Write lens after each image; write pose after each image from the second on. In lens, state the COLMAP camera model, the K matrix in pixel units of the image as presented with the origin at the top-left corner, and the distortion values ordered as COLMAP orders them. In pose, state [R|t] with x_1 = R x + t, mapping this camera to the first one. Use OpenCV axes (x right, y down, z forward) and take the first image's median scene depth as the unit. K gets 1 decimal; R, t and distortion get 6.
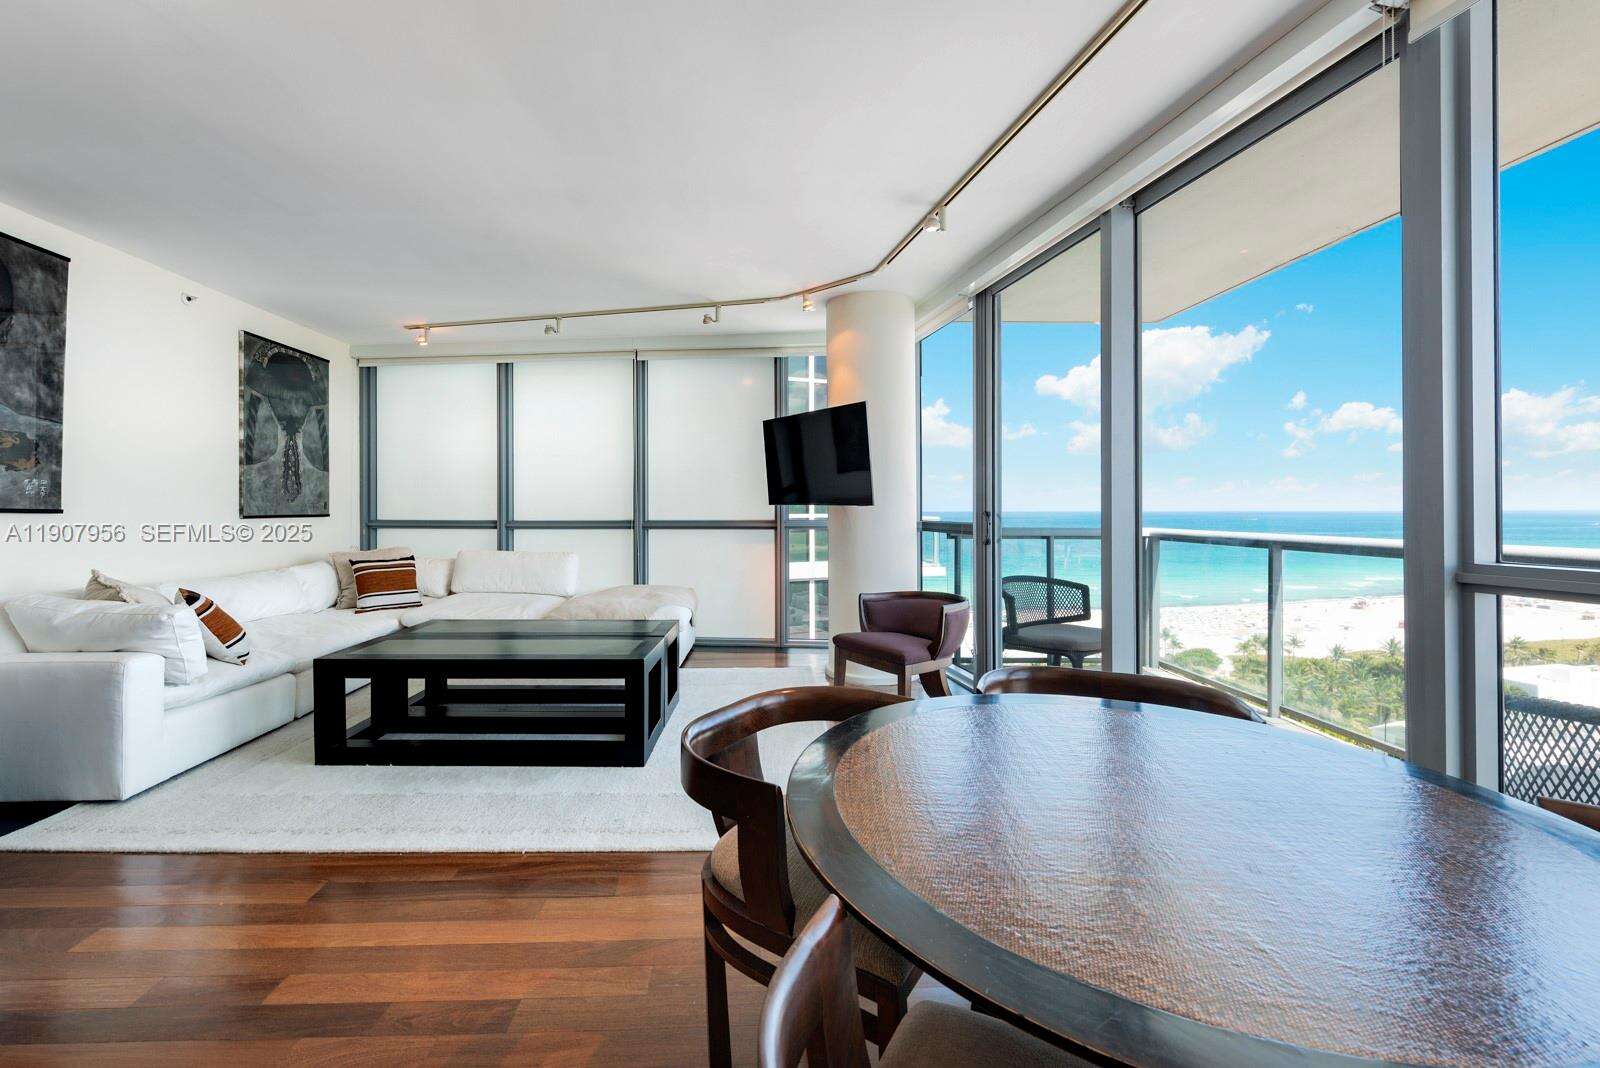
lens RADIAL K [[685.7, 0, 800.7], [0, 685.7, 505.4], [0, 0, 1]] dist [0.001604, 0.000196]
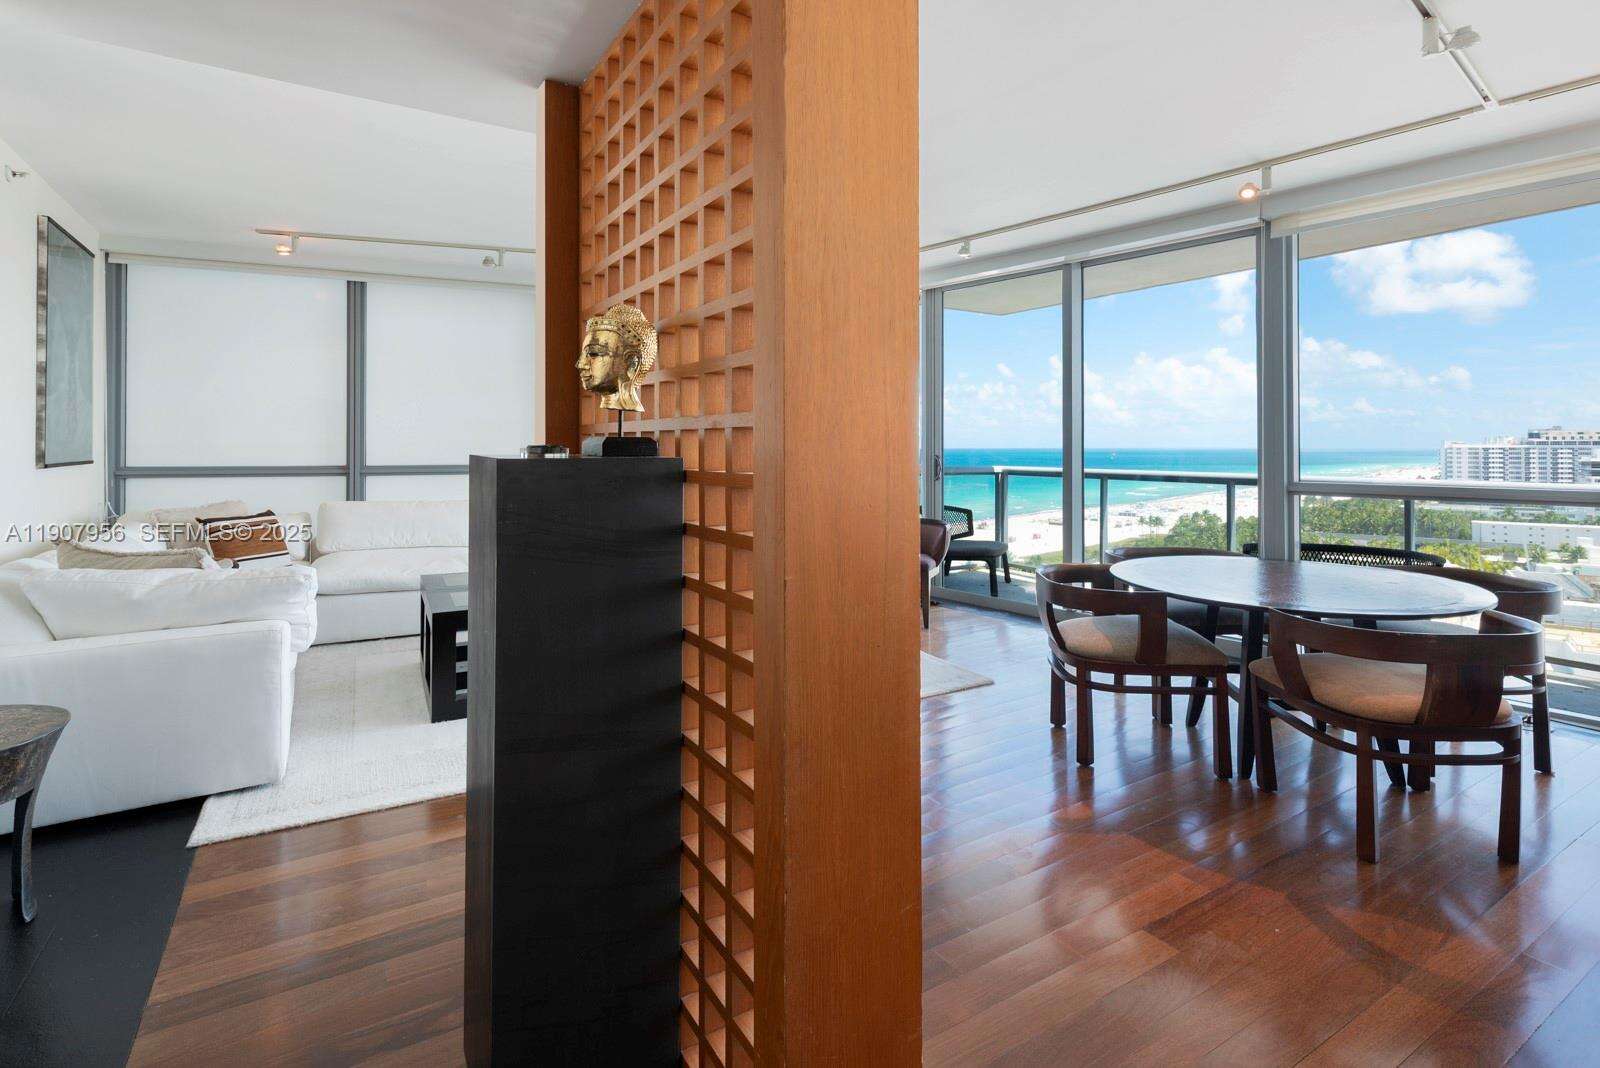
lens RADIAL K [[776.6, 0, 800.5], [0, 776.6, 447.3], [0, 0, 1]] dist [-0.002976, -0.000552]
pose [[0.875156, -0.000790, 0.483840, -0.459995], [-0.003592, 0.999960, 0.008131, -0.012090], [-0.483827, -0.008854, 0.875119, -0.123365]]
